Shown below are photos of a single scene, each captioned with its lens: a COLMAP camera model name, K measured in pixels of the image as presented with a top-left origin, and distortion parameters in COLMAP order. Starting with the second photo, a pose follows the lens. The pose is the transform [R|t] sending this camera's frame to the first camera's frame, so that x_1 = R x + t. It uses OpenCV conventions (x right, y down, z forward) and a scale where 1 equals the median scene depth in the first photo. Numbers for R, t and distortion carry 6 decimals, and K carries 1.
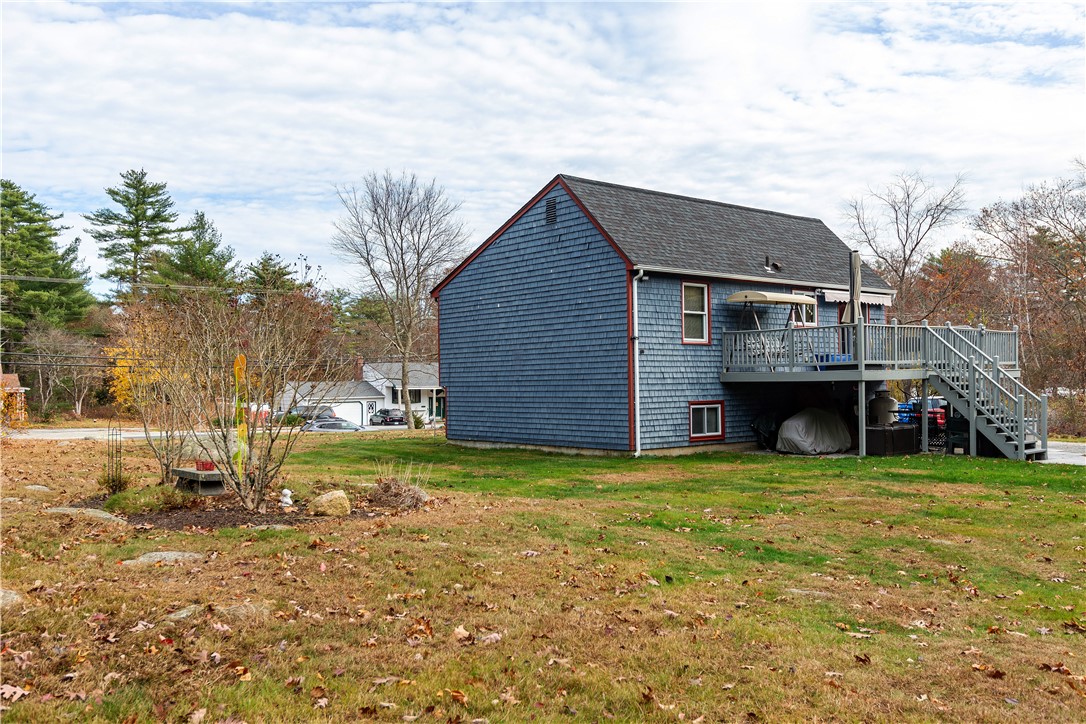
lens RADIAL K [[936.7, 0, 543.0], [0, 936.7, 362.0], [0, 0, 1]] dist [0.037332, 0.002410]
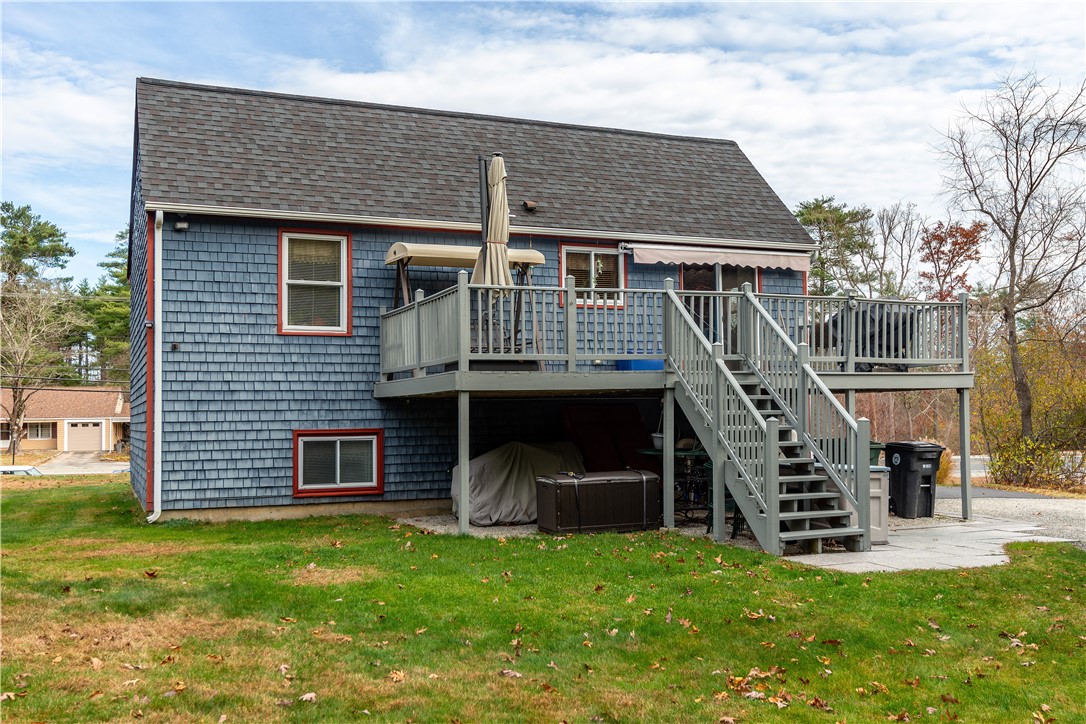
lens RADIAL K [[1031.6, 0, 543.0], [0, 1031.6, 362.0], [0, 0, 1]] dist [0.013944, 0.002351]
pose [[0.952916, -0.015848, -0.302820, 0.497742], [0.007704, 0.999576, -0.028069, 0.017907], [0.303137, 0.024415, 0.952634, 0.409431]]
